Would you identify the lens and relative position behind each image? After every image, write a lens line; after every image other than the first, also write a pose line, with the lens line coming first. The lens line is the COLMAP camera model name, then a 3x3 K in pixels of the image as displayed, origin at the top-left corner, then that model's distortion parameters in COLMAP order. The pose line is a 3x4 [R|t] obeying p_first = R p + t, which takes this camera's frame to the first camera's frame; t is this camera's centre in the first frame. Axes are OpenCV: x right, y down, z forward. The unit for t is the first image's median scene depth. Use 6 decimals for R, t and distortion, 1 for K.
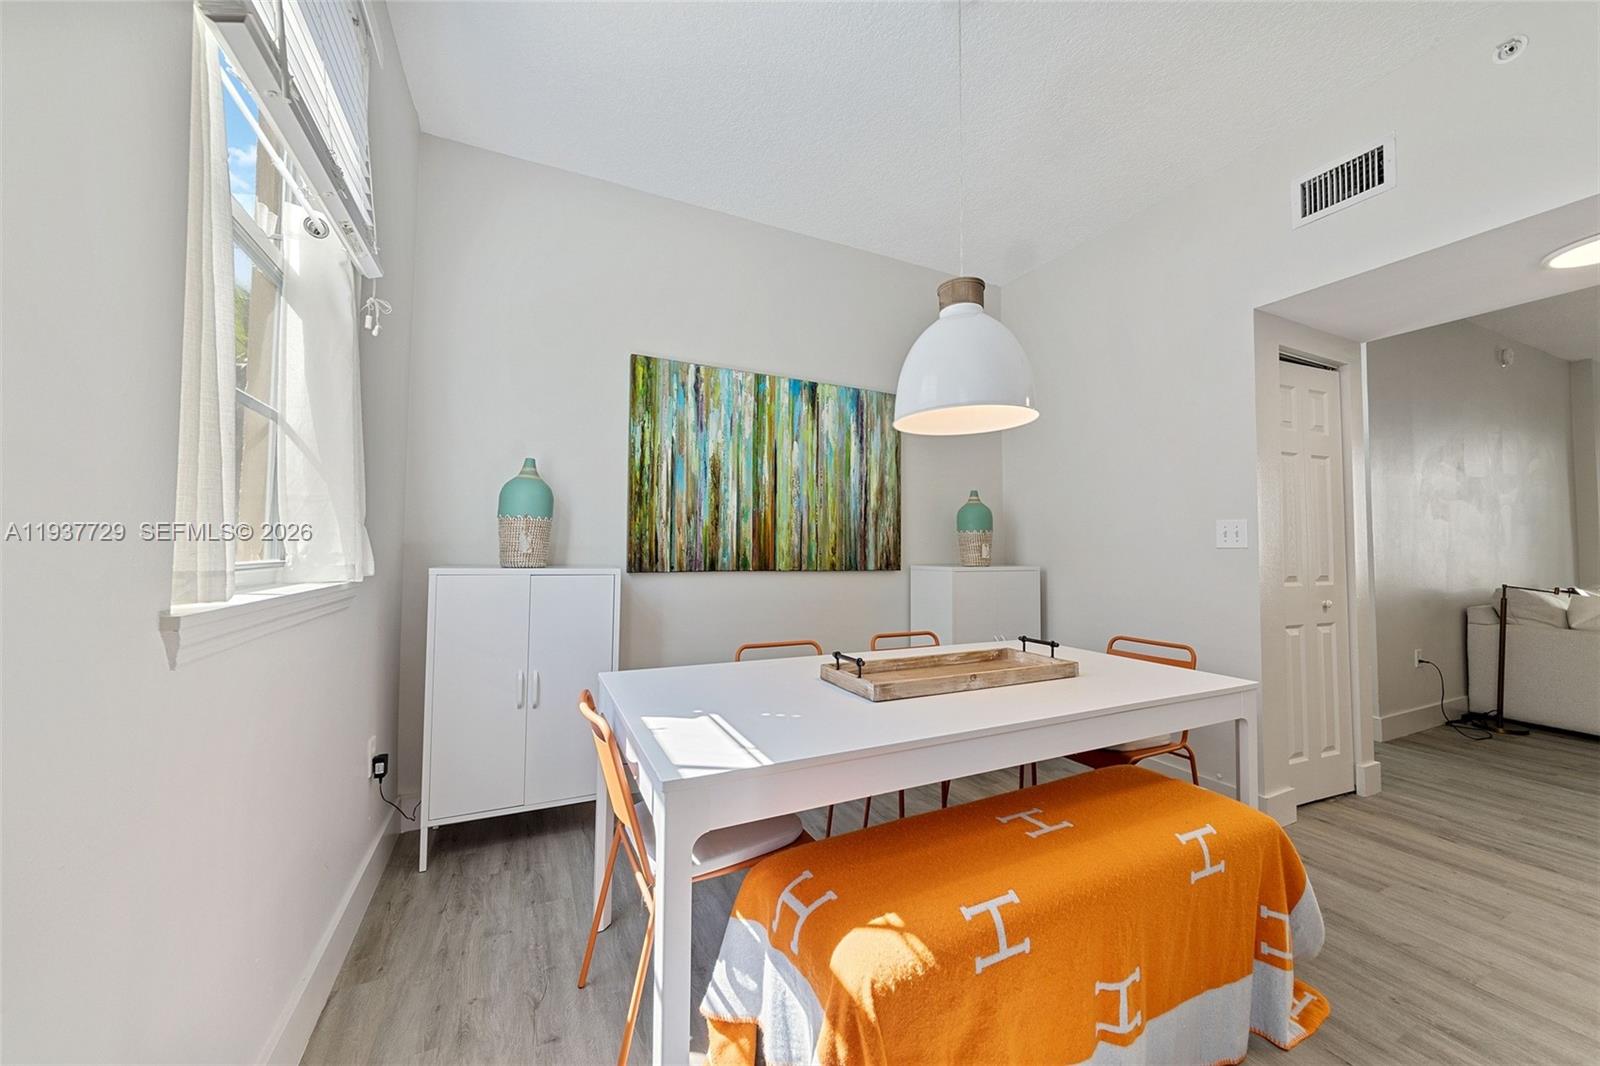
lens RADIAL K [[561.1, 0, 800.5], [0, 561.1, 527.1], [0, 0, 1]] dist [0.000159, 0.000049]
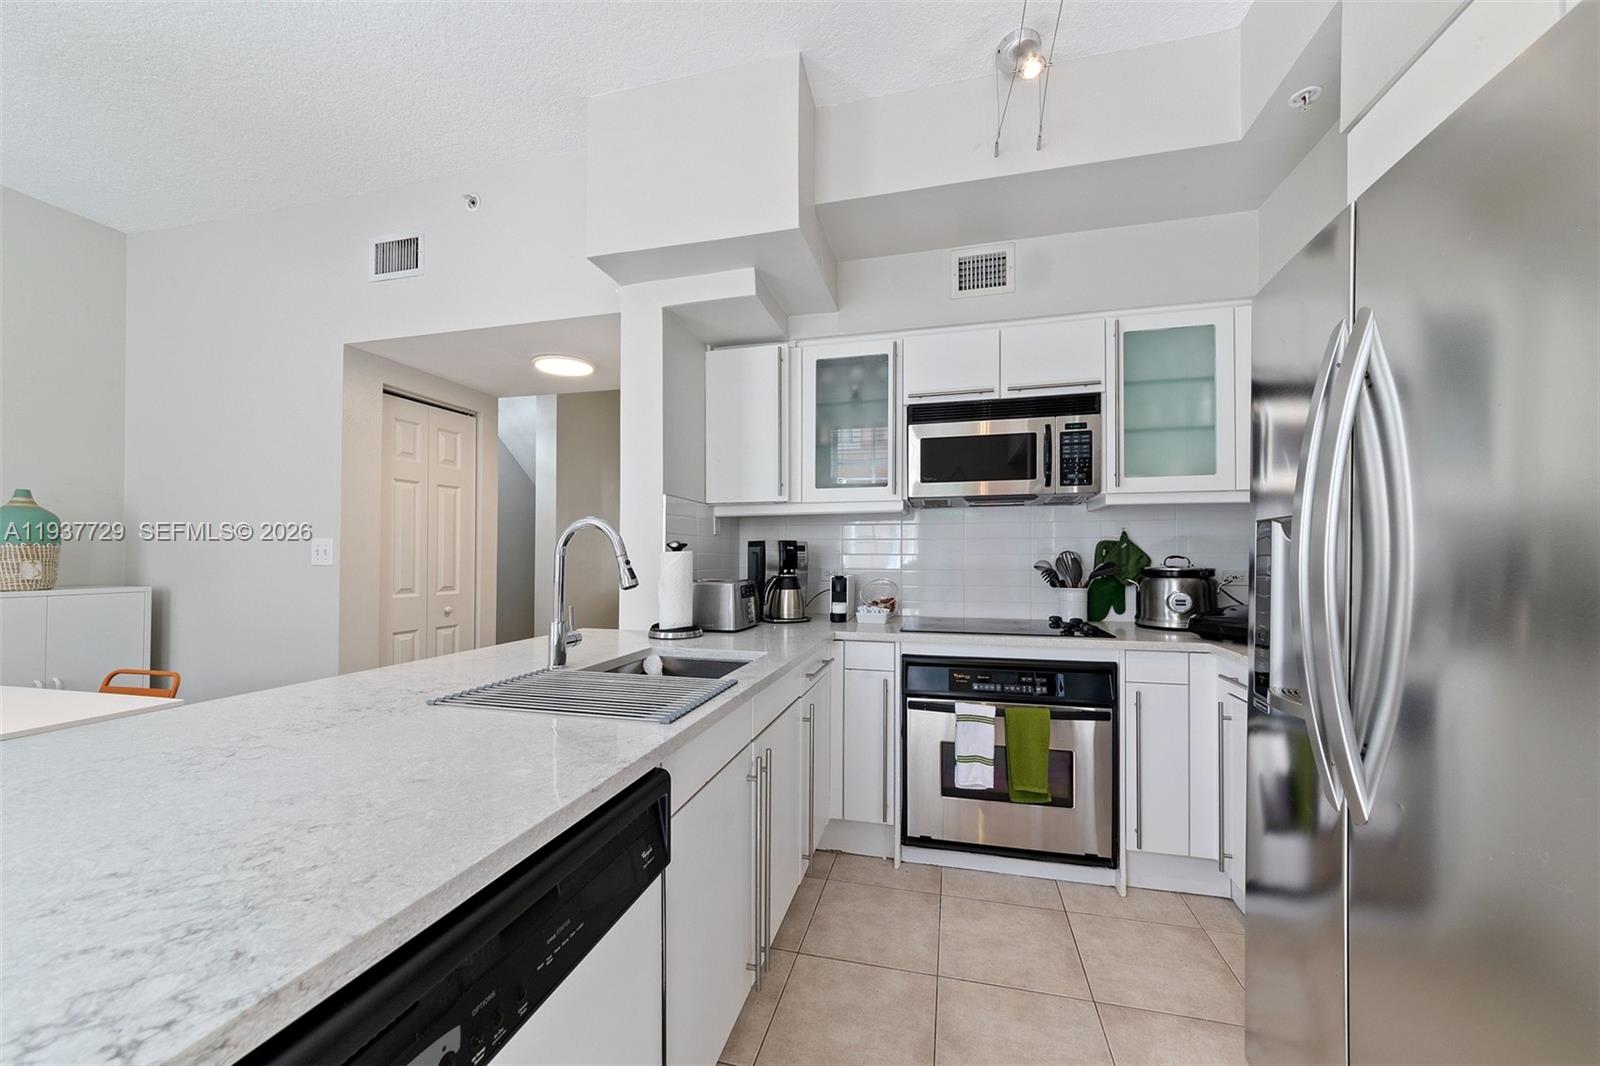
lens RADIAL K [[583.8, 0, 818.3], [0, 583.8, 562.3], [0, 0, 1]] dist [-0.009867, 0.006012]
pose [[0.620428, -0.012434, 0.784165, 0.414736], [-0.027308, 0.998926, 0.037445, -0.029871], [-0.783788, -0.044646, 0.619422, -0.359655]]
